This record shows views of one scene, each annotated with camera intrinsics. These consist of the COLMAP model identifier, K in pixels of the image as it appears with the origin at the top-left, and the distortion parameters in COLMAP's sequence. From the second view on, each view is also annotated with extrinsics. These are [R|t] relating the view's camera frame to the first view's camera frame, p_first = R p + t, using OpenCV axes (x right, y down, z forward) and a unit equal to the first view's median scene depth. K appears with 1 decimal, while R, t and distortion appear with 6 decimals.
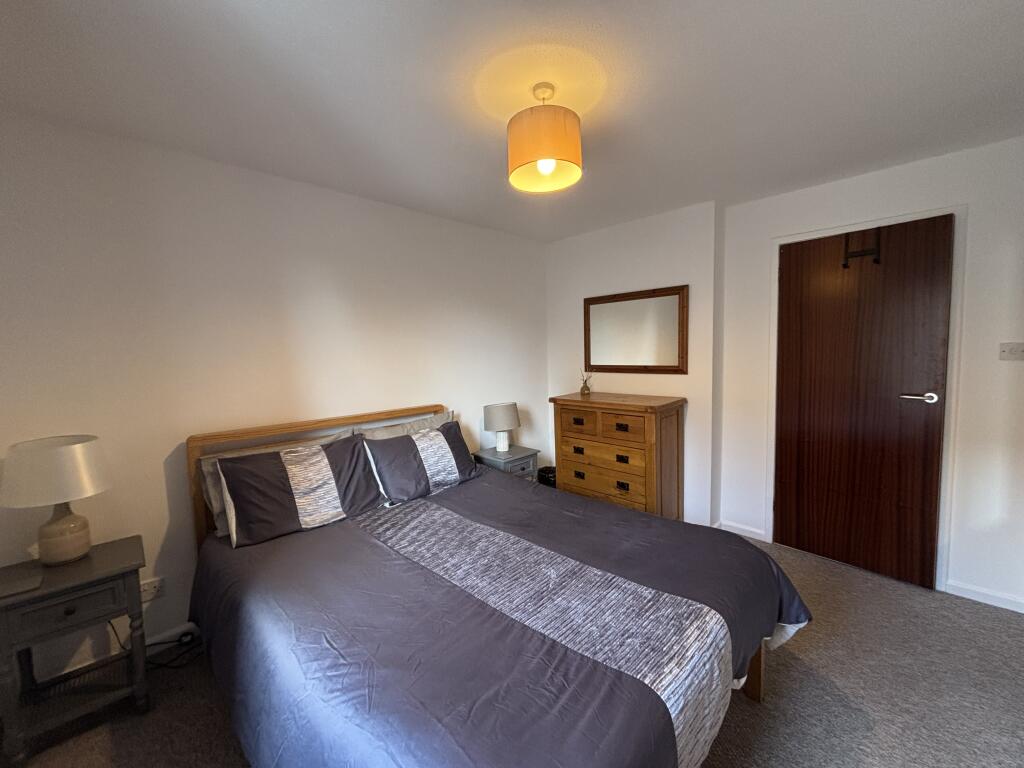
lens RADIAL K [[409.6, 0, 510.1], [0, 409.6, 381.5], [0, 0, 1]] dist [-0.000911, -0.000434]
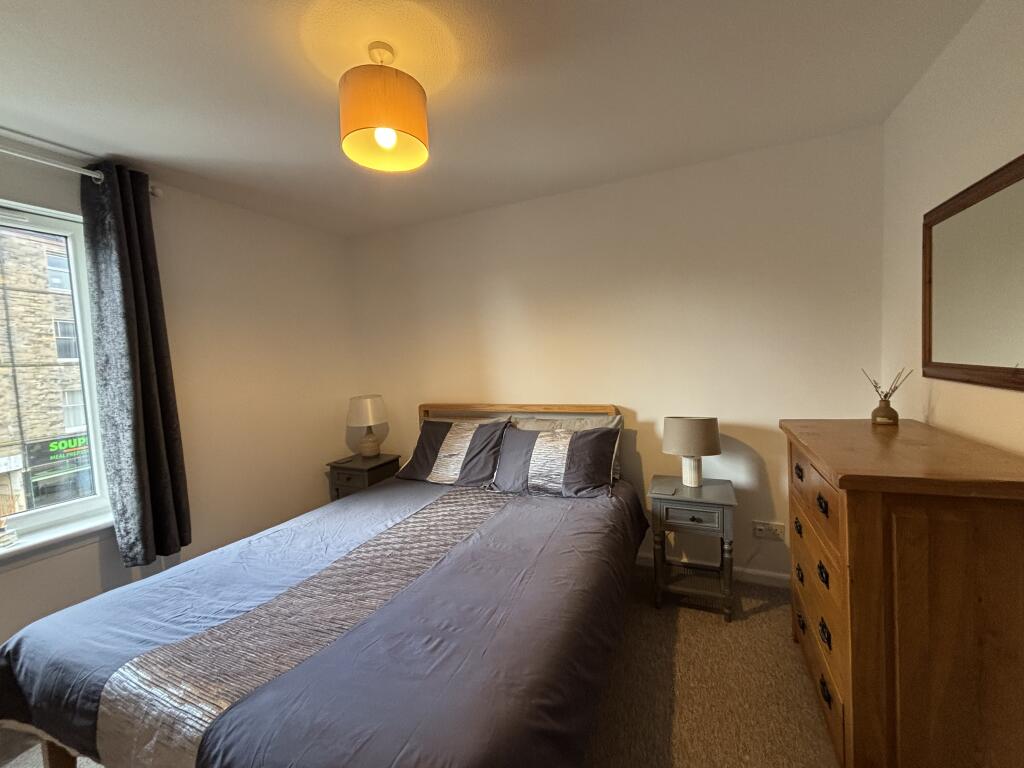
lens RADIAL K [[409.6, 0, 510.1], [0, 409.6, 381.5], [0, 0, 1]] dist [-0.000911, -0.000434]
pose [[0.351100, 0.071140, -0.933631, 0.731549], [-0.032283, 0.997436, 0.063862, -0.054335], [0.935781, 0.007718, 0.352497, 0.678390]]
